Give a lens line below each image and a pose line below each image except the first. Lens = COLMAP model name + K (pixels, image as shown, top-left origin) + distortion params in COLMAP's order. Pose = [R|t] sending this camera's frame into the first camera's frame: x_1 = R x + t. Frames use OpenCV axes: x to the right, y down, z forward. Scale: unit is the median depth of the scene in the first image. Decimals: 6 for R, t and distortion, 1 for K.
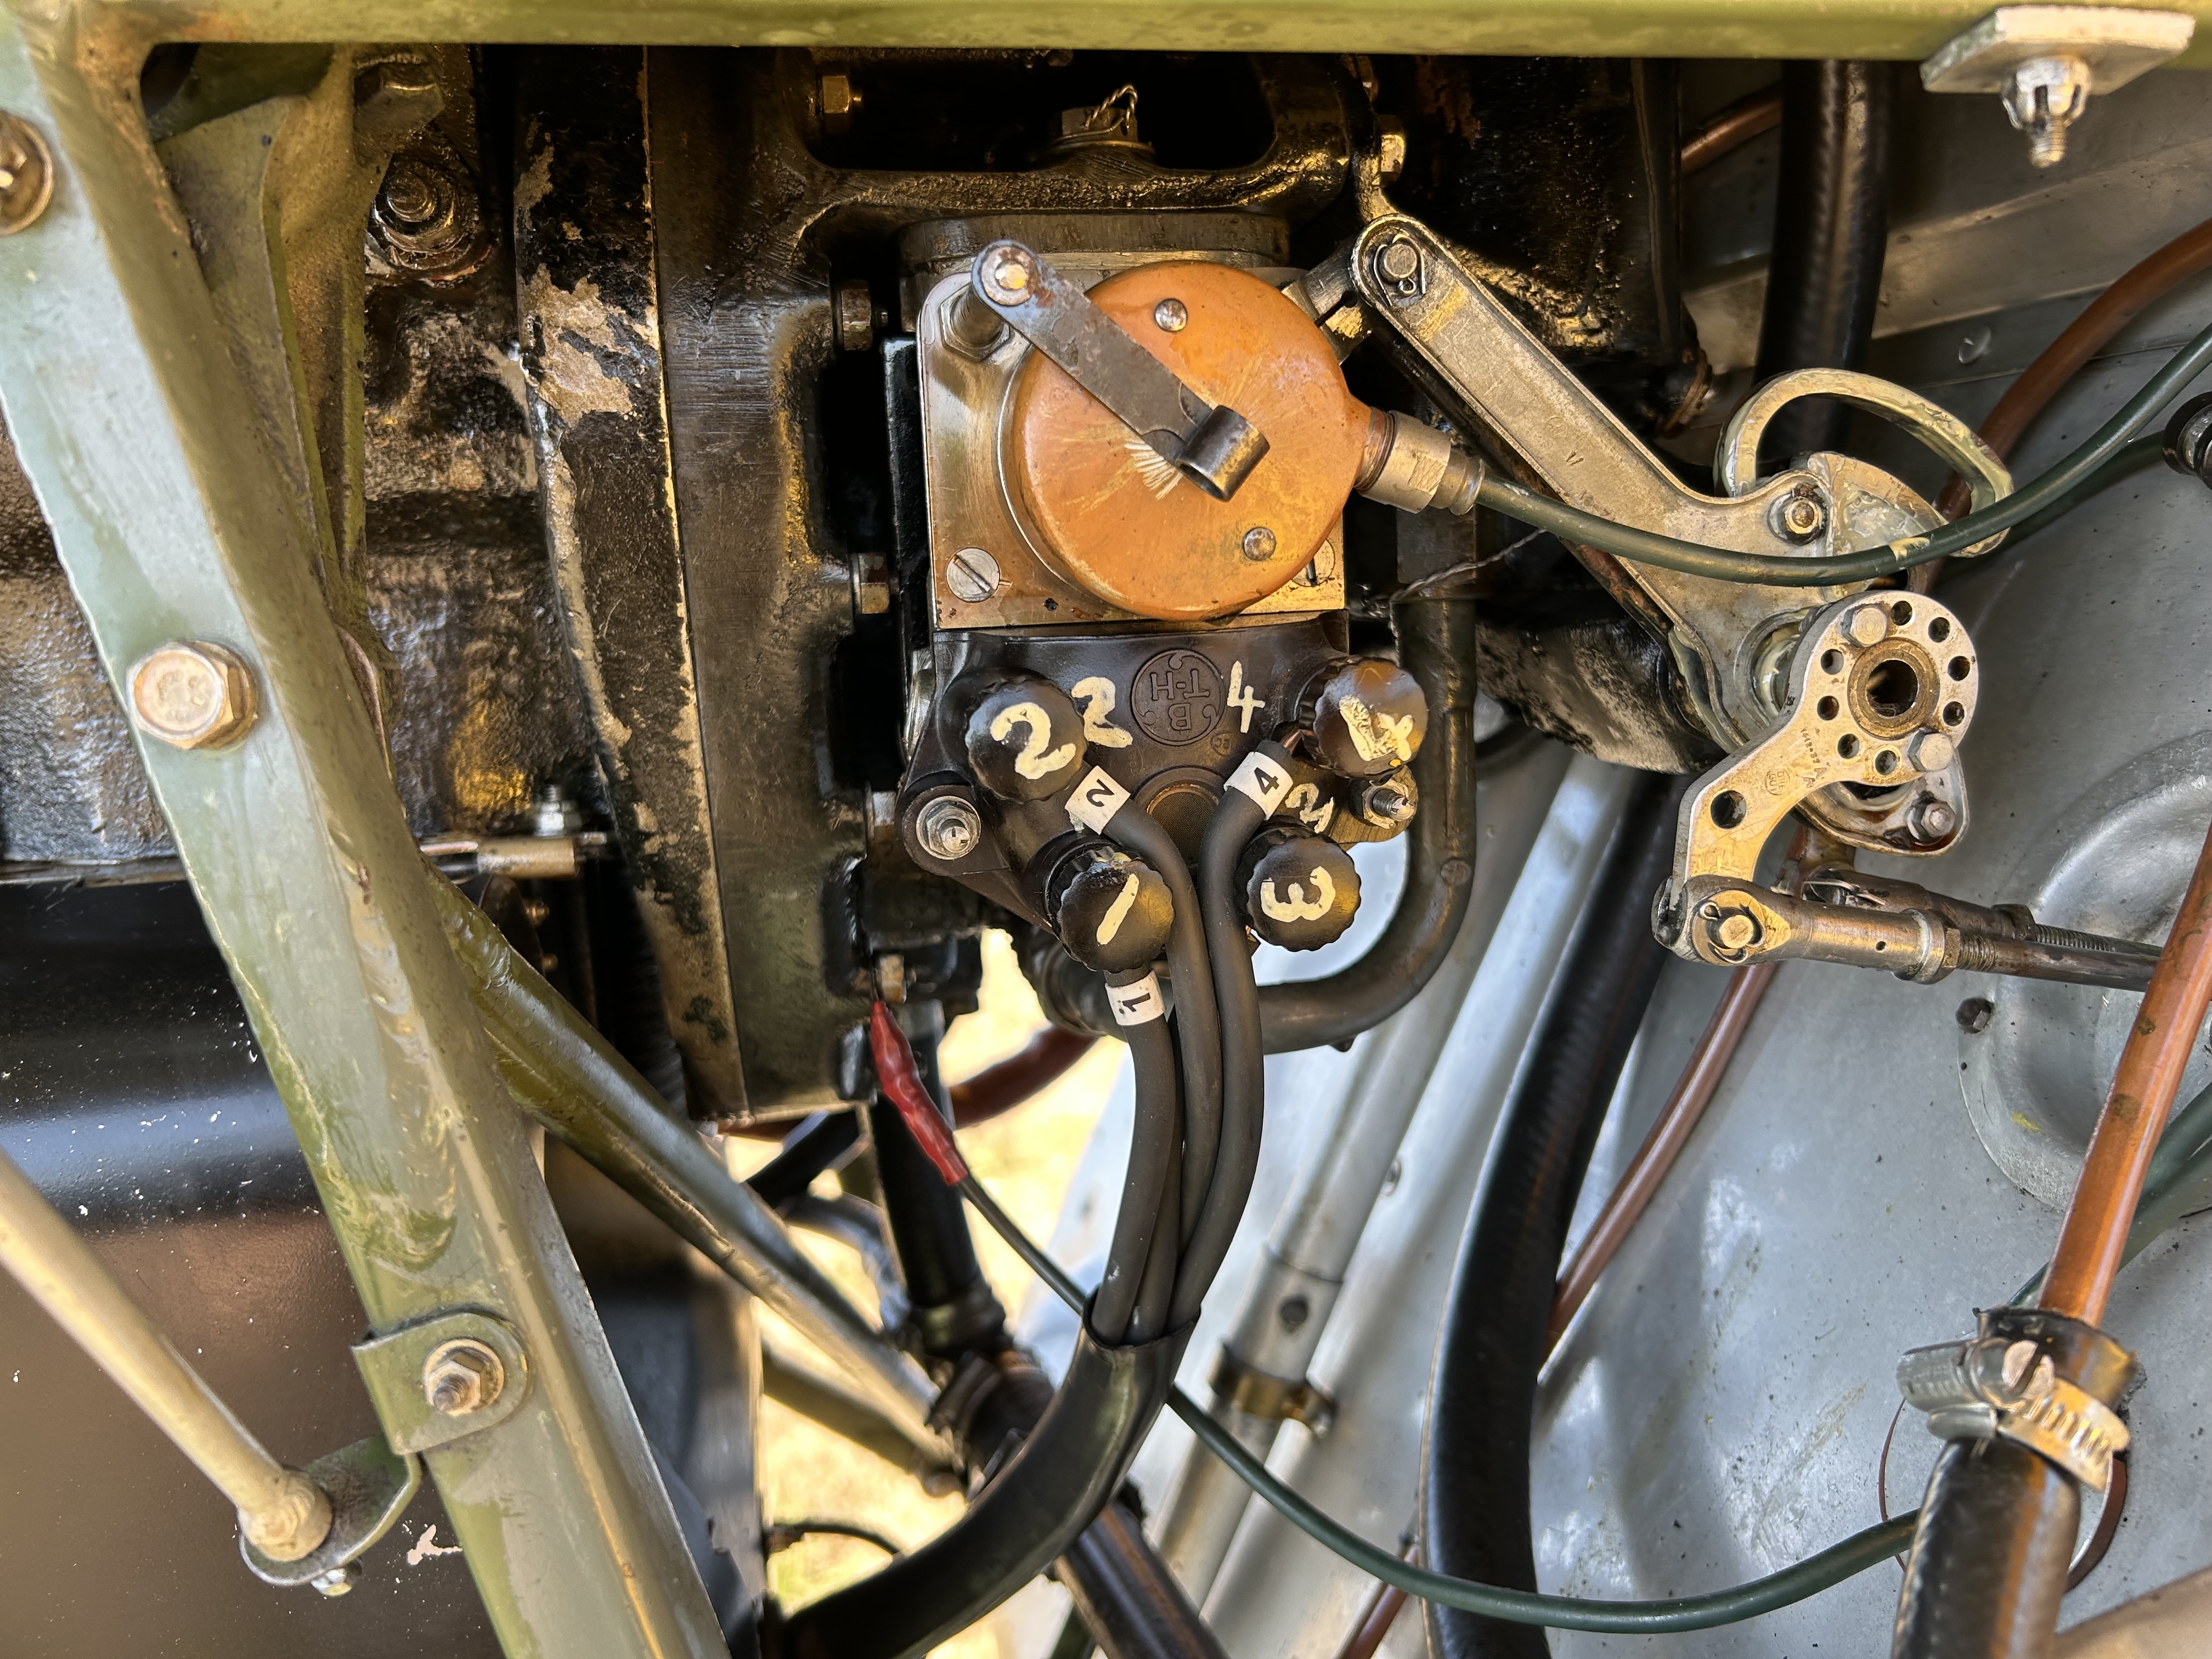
lens RADIAL K [[1700.1, 0, 1105.4], [0, 1700.1, 860.0], [0, 0, 1]] dist [0.001914, -0.005917]
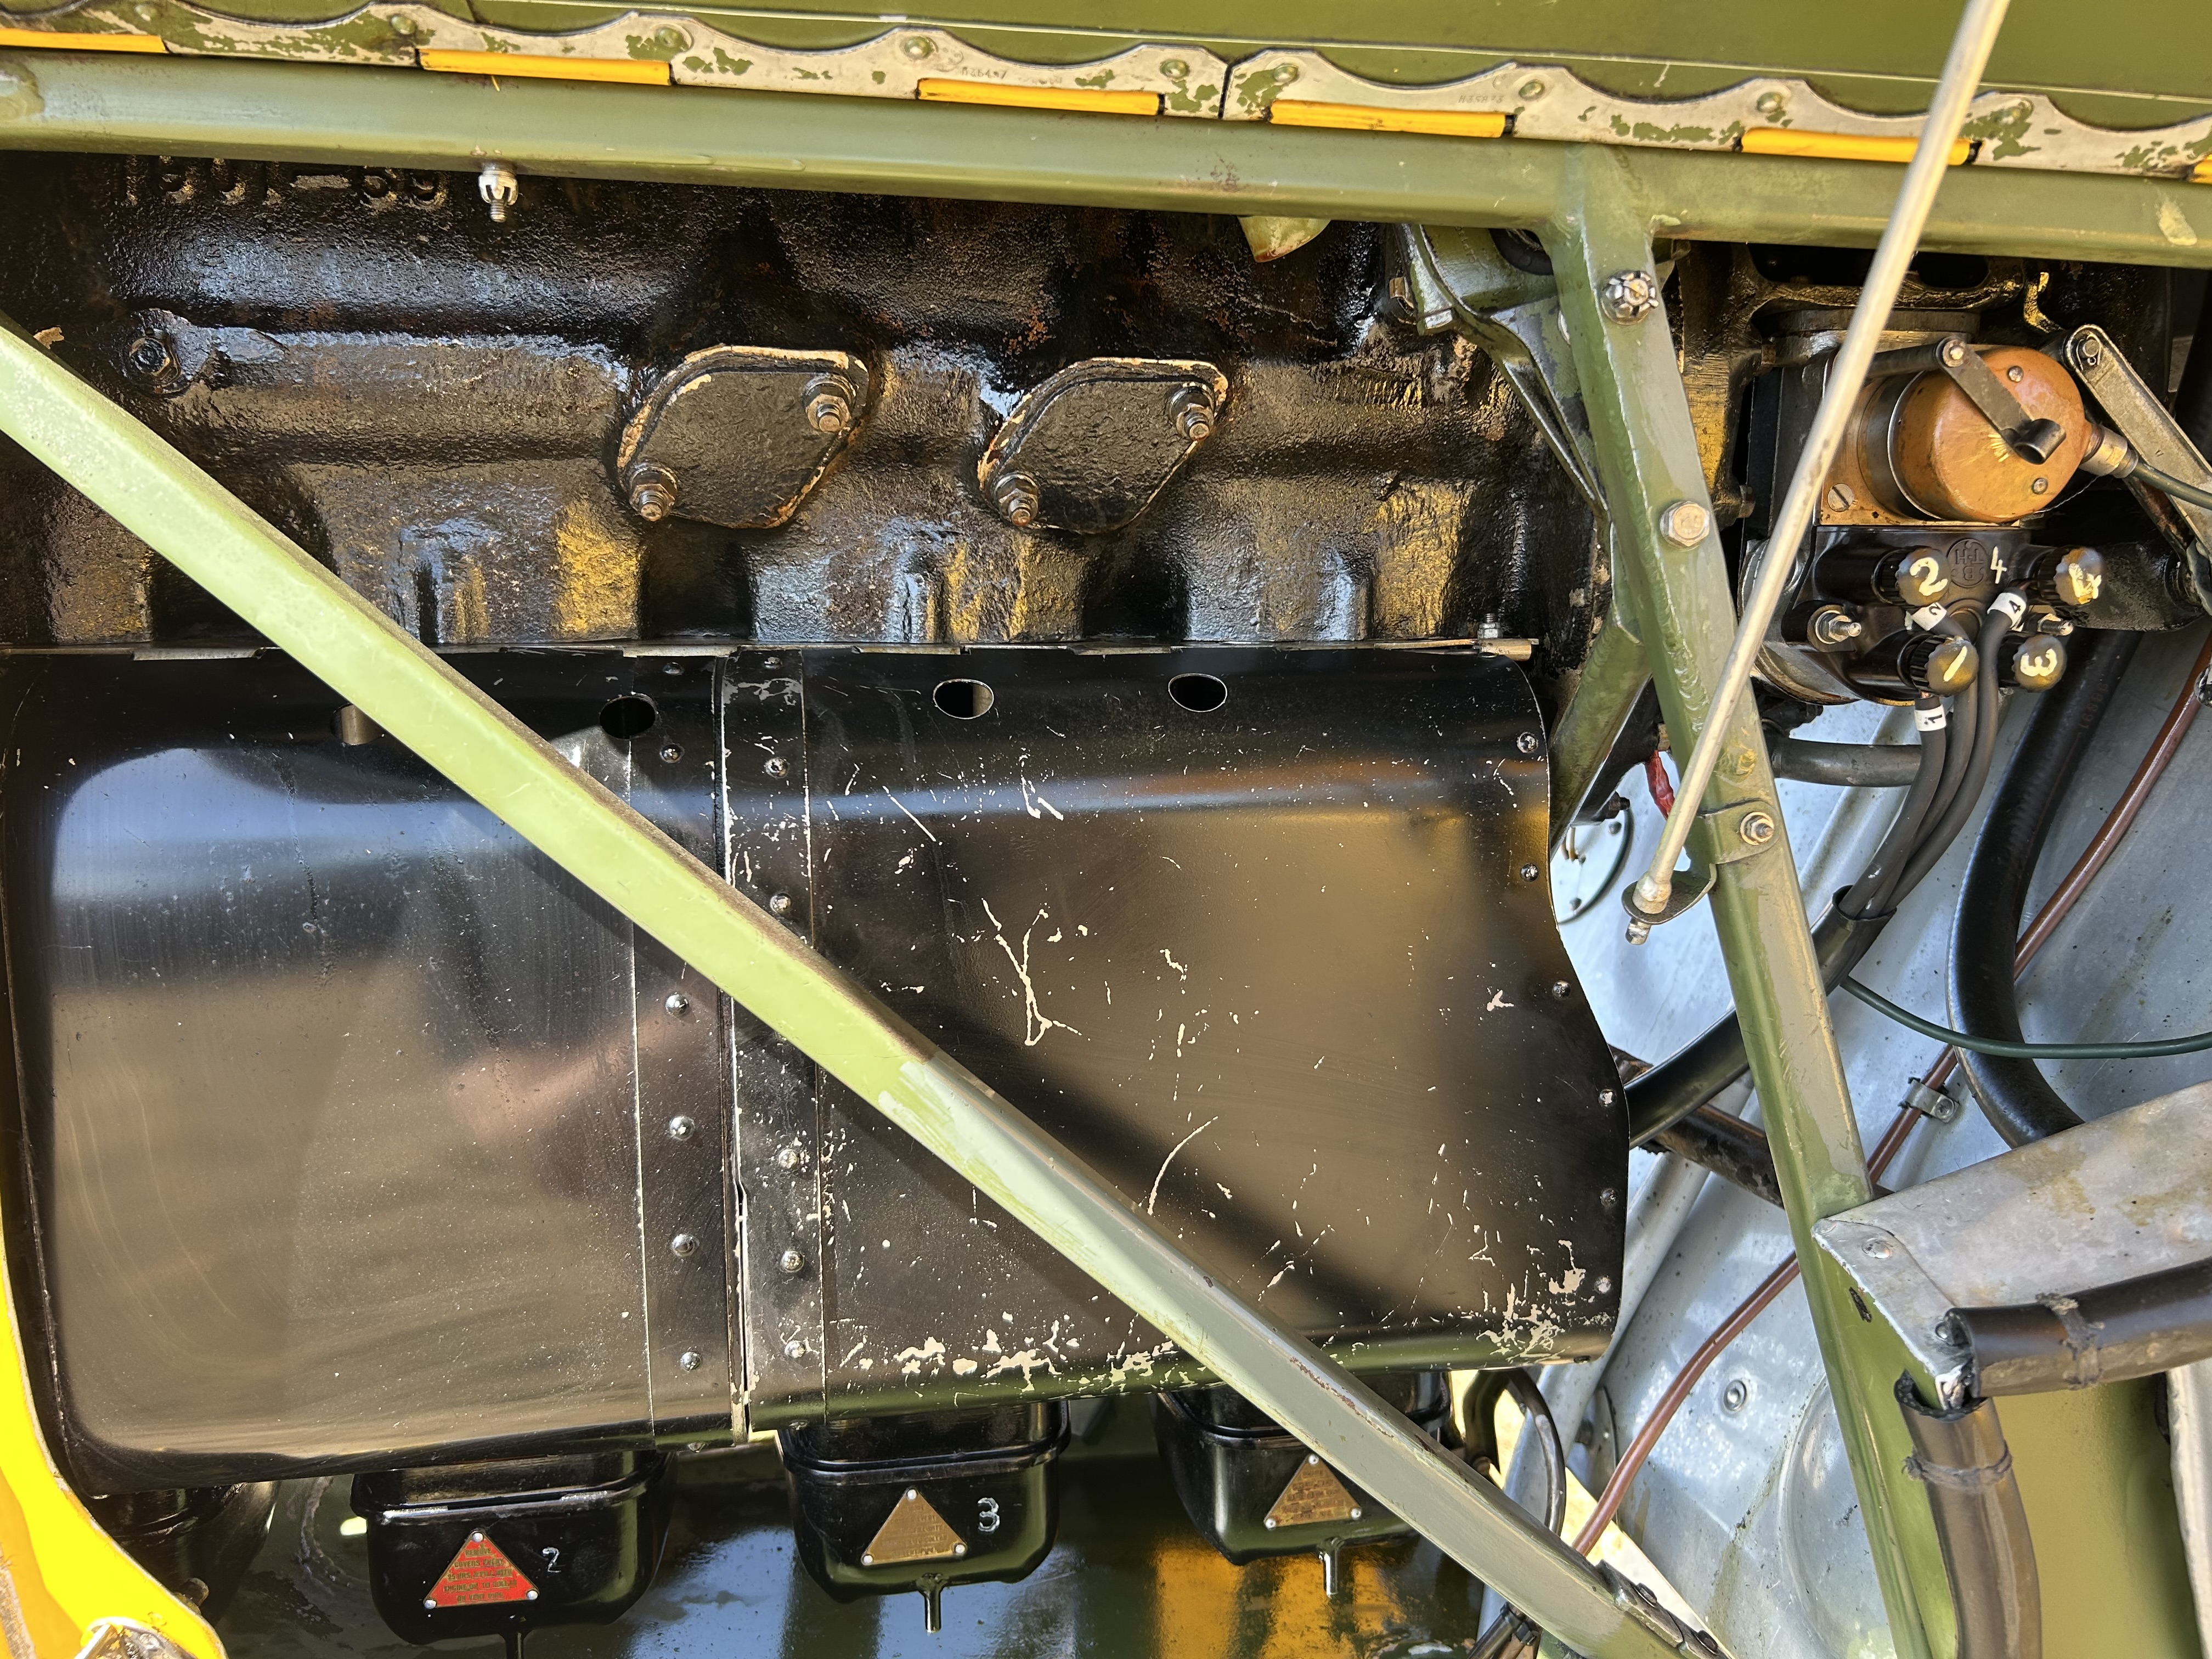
lens RADIAL K [[1638.3, 0, 1100.2], [0, 1638.3, 825.3], [0, 0, 1]] dist [0.021211, -0.036926]
pose [[0.998787, 0.049024, -0.004497, -0.936745], [-0.049004, 0.998789, 0.004399, 0.248434], [0.004707, -0.004173, 0.999980, -0.911600]]
